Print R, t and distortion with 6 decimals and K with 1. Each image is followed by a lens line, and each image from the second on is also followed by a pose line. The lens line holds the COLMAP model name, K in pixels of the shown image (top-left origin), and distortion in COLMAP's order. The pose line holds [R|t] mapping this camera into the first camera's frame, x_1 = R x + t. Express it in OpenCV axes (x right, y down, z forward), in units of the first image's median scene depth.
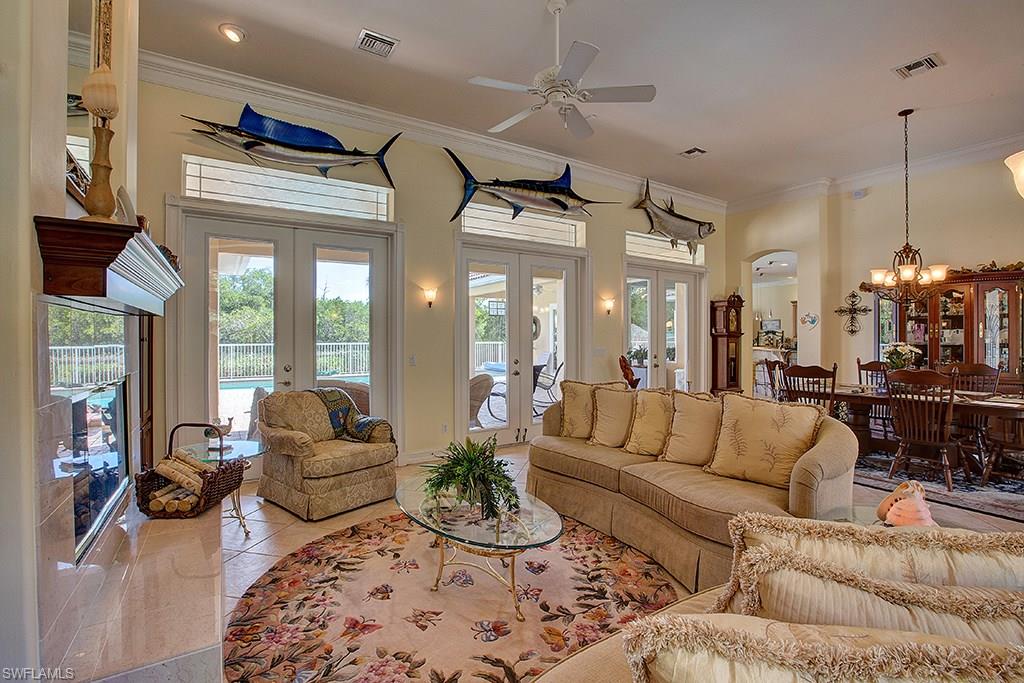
lens RADIAL K [[462.0, 0, 511.3], [0, 462.0, 339.4], [0, 0, 1]] dist [-0.005660, 0.002894]
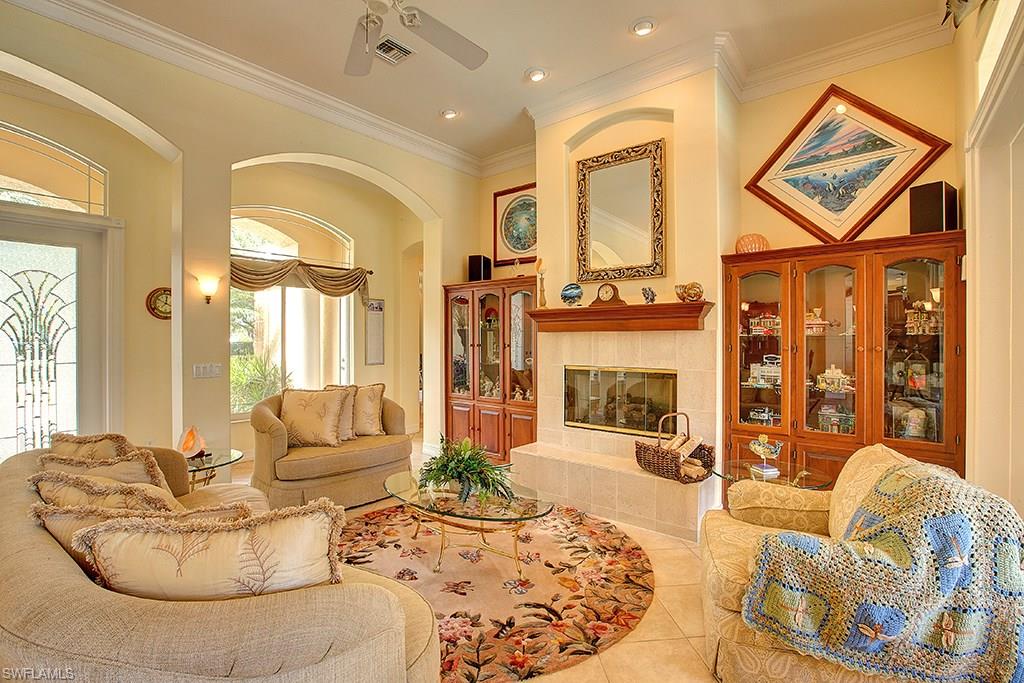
lens RADIAL K [[462.0, 0, 508.8], [0, 462.0, 339.8], [0, 0, 1]] dist [-0.005660, 0.002894]
pose [[-0.952371, 0.005429, -0.304895, 0.143917], [0.004892, 0.999985, 0.002527, -0.025776], [0.304904, 0.000915, -0.952383, 2.003463]]
